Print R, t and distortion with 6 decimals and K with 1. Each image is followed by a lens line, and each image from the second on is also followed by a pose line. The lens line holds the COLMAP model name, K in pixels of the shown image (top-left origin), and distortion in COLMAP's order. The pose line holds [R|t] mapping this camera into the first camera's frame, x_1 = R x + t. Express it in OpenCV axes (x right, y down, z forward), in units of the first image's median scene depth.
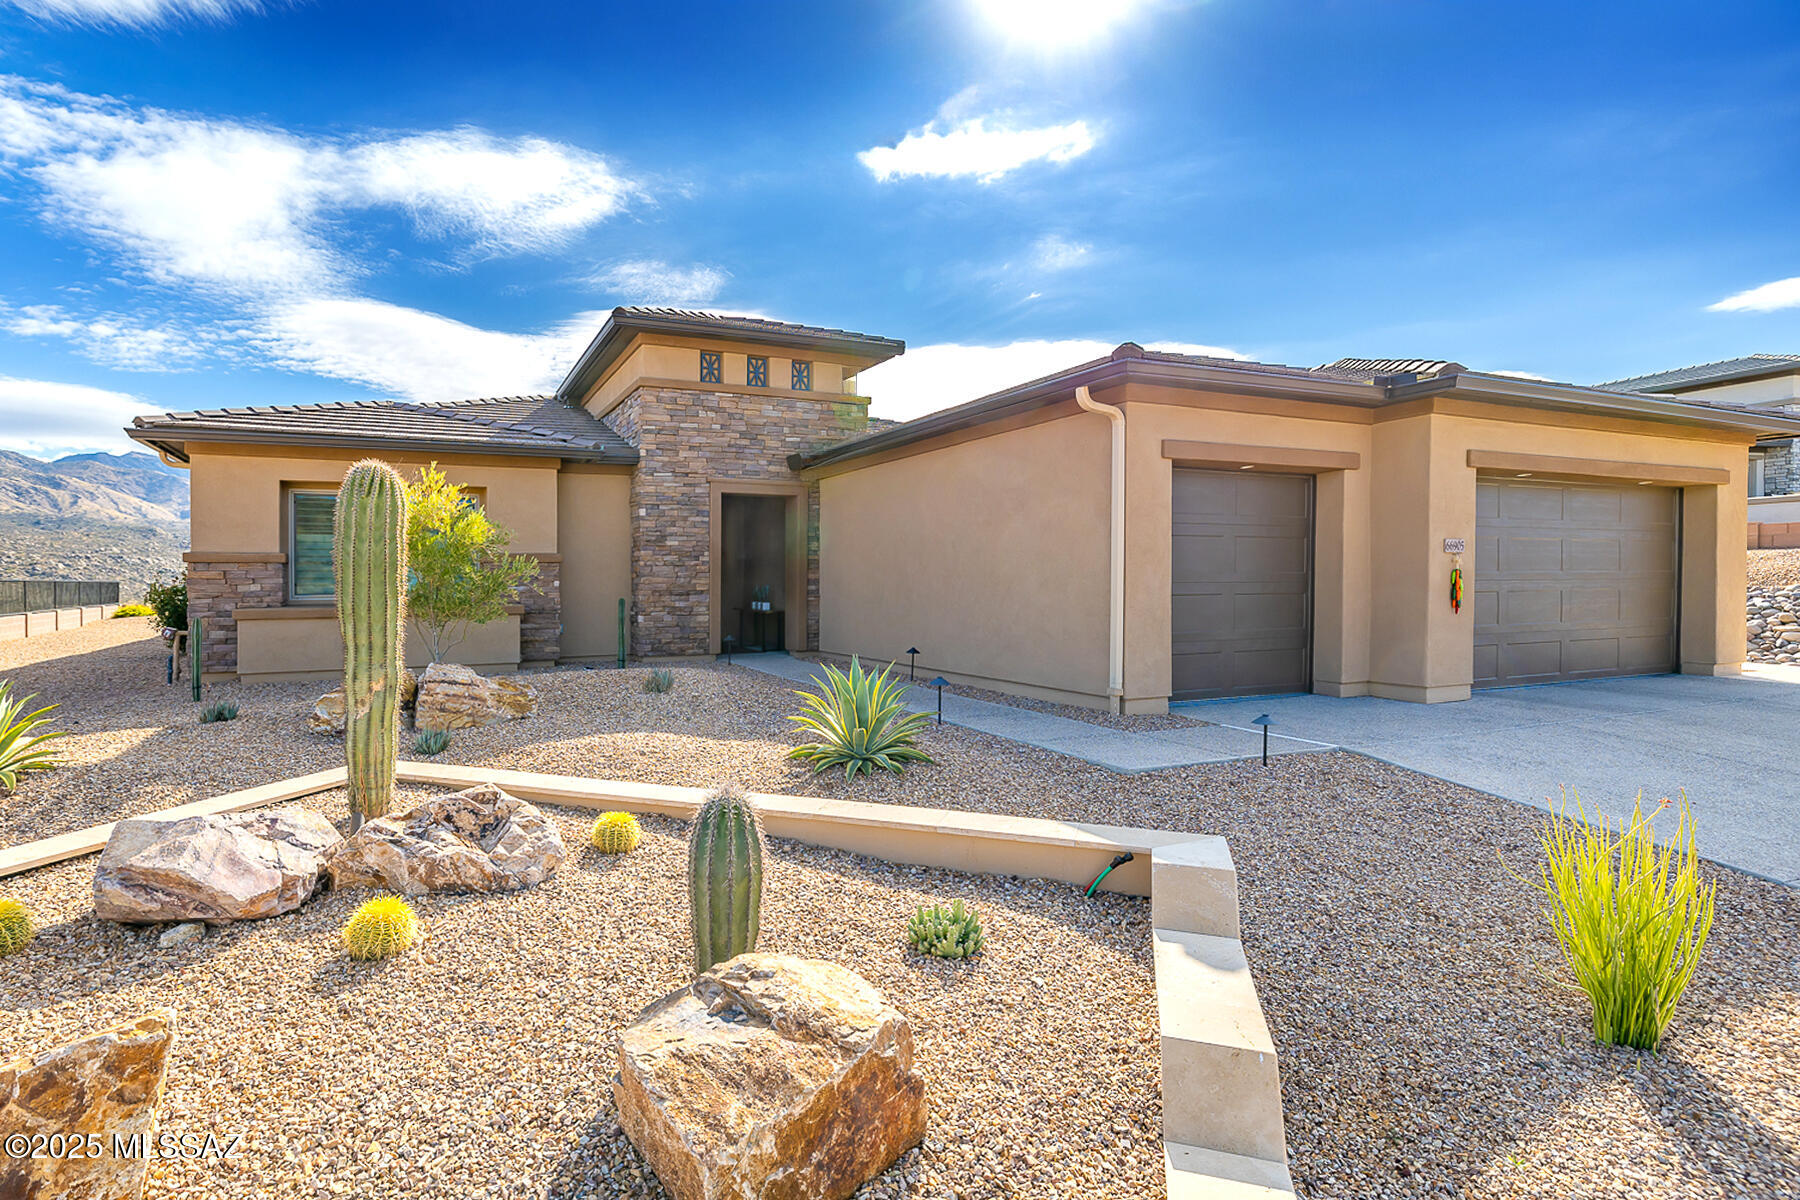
lens RADIAL K [[775.7, 0, 942.0], [0, 775.7, 569.1], [0, 0, 1]] dist [0.003301, 0.000261]
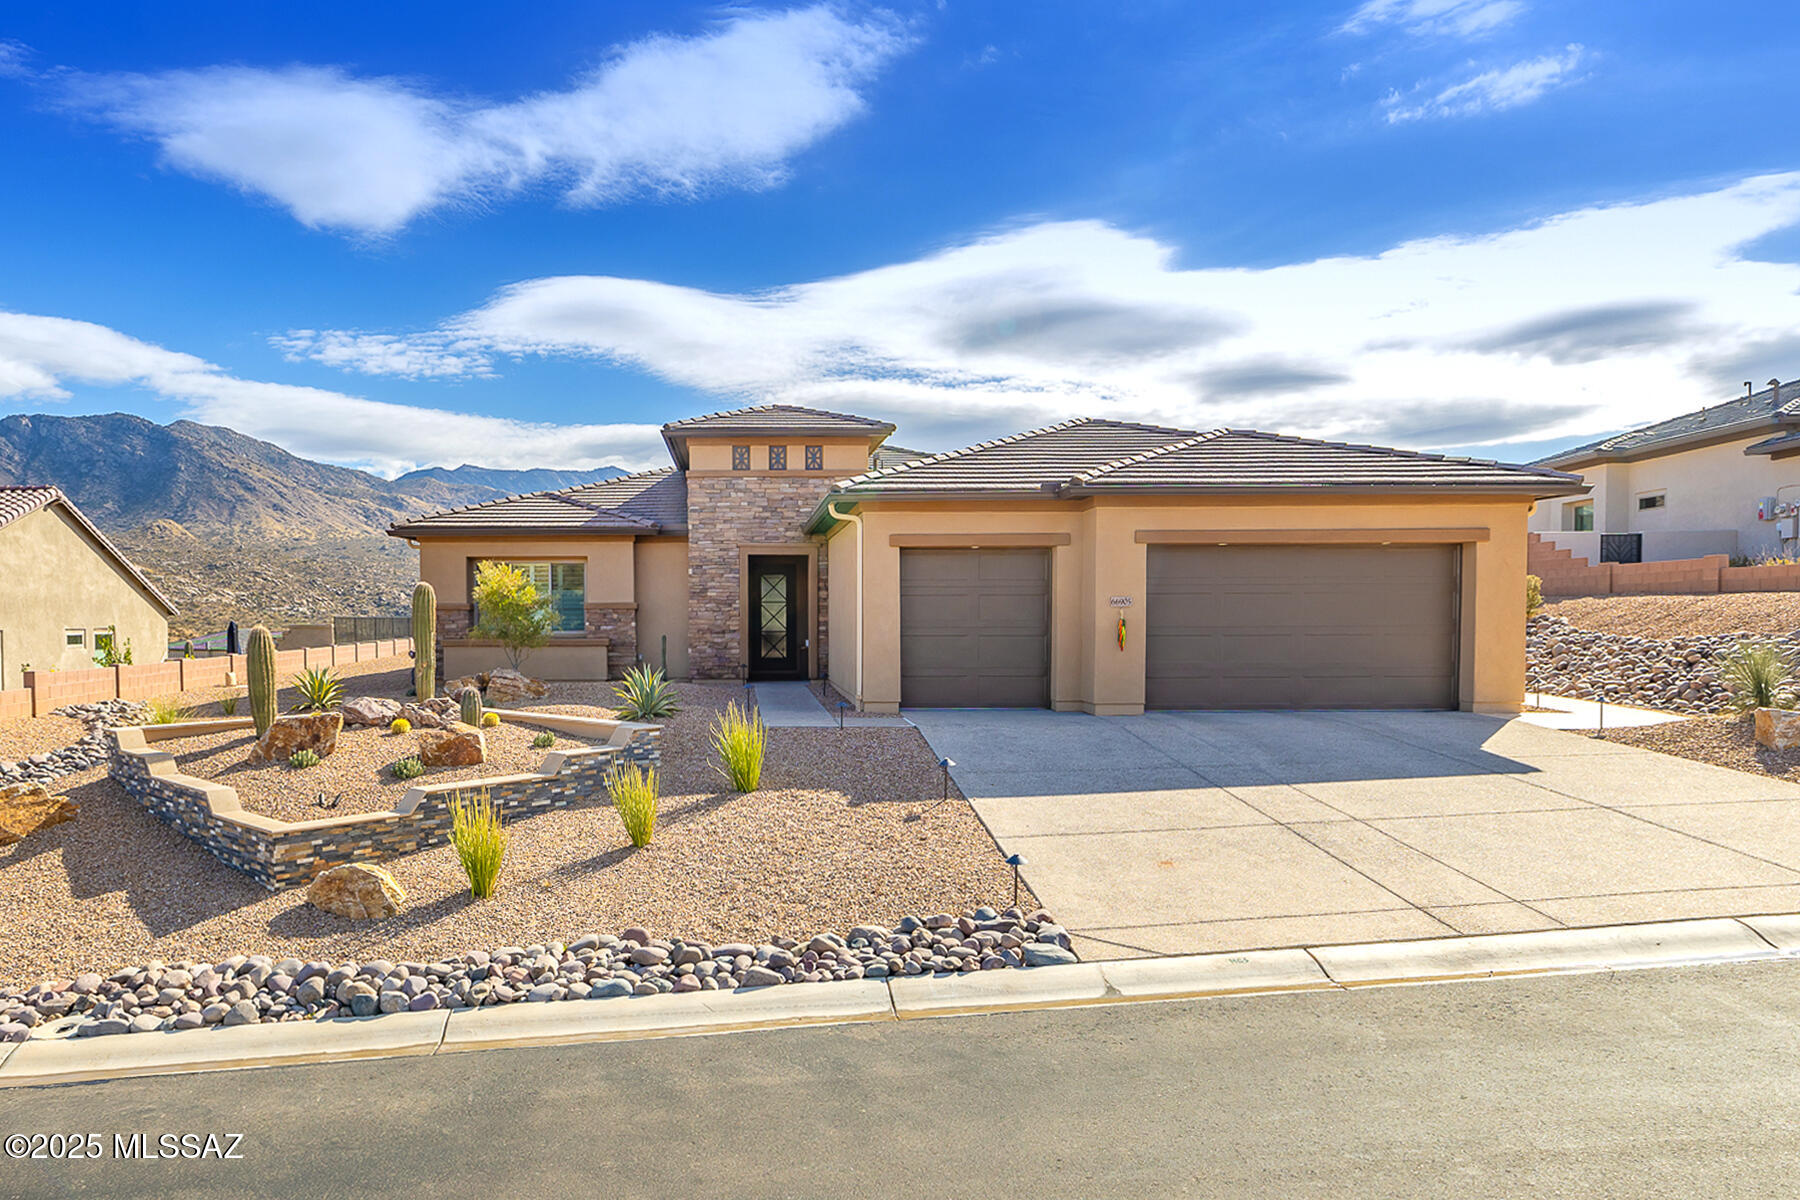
lens RADIAL K [[890.9, 0, 897.9], [0, 890.9, 611.8], [0, 0, 1]] dist [-0.003210, -0.000454]
pose [[0.947792, 0.000761, -0.318889, 0.433733], [0.001360, 0.999978, 0.006427, -0.012387], [0.318887, -0.006525, 0.947770, -0.335970]]
